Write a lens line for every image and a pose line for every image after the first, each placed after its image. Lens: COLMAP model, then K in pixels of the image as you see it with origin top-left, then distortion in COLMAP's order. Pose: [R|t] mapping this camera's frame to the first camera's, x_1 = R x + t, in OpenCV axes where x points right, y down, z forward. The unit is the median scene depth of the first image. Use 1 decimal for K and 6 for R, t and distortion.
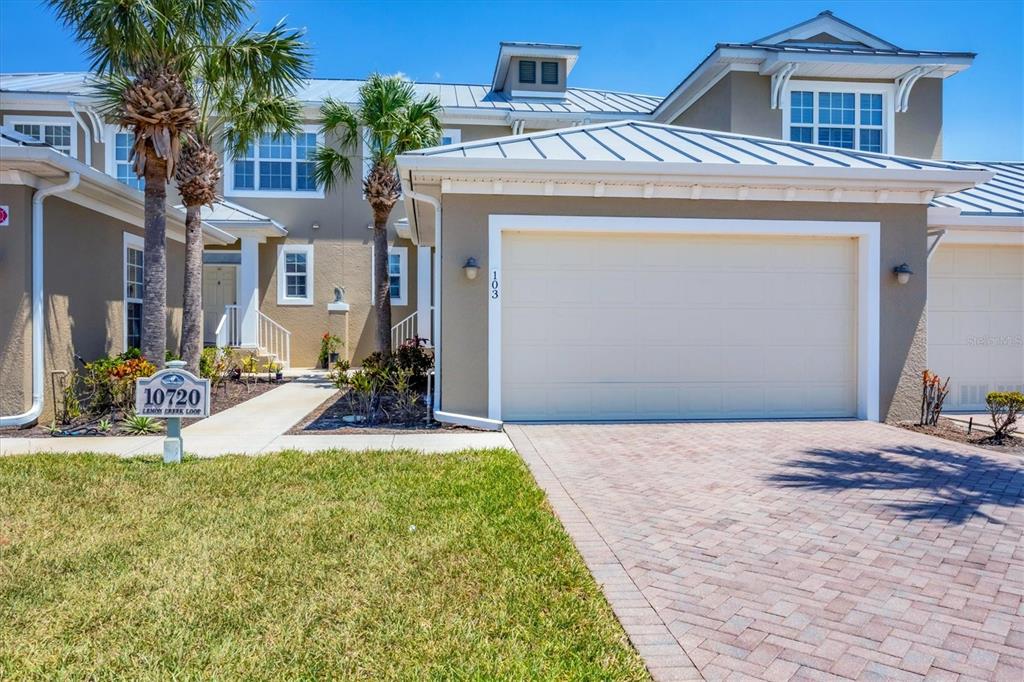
lens RADIAL K [[745.0, 0, 513.9], [0, 745.0, 334.2], [0, 0, 1]] dist [0.001218, 0.015464]
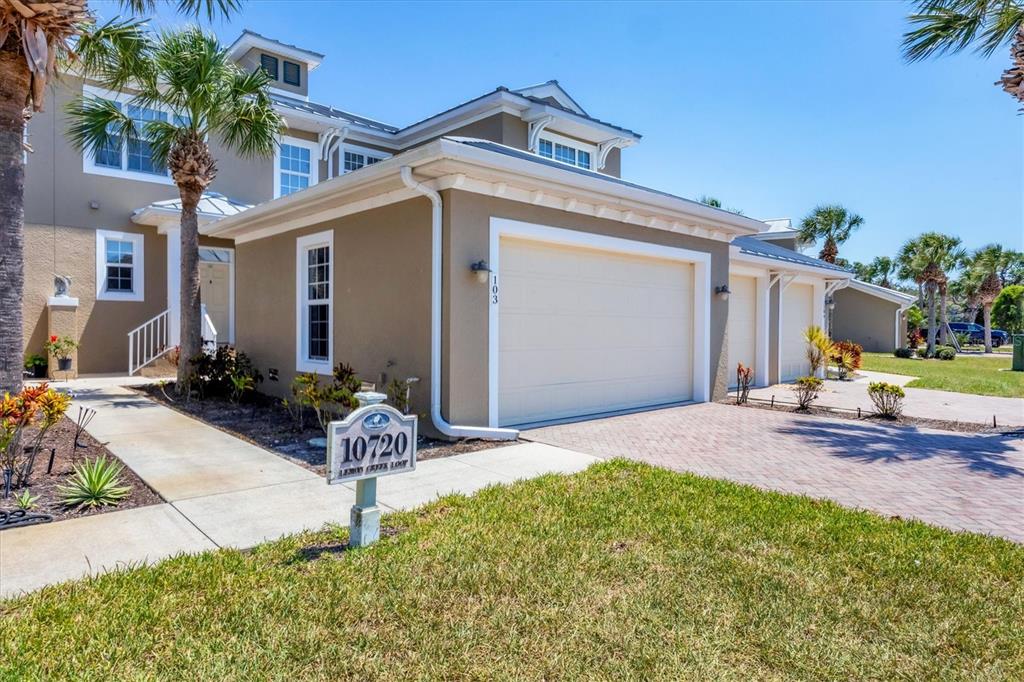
lens RADIAL K [[618.1, 0, 512.4], [0, 618.1, 340.3], [0, 0, 1]] dist [-0.004191, 0.000162]
pose [[0.804607, -0.010479, 0.593715, -0.454995], [-0.001710, 0.999799, 0.019965, -0.015605], [-0.593805, -0.017079, 0.804428, 0.314675]]
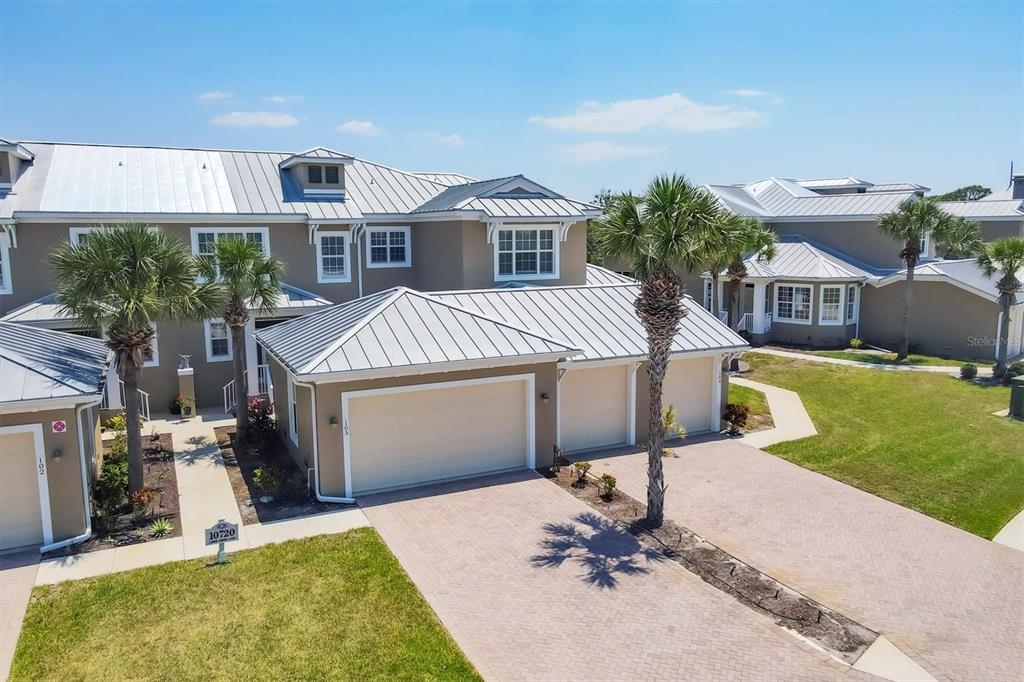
lens RADIAL K [[745.0, 0, 510.4], [0, 745.0, 336.6], [0, 0, 1]] dist [0.001218, 0.015464]
pose [[0.942826, -0.056702, 0.328427, -0.227592], [0.012230, 0.990644, 0.135924, -0.519656], [-0.333061, -0.124137, 0.934698, -0.846619]]
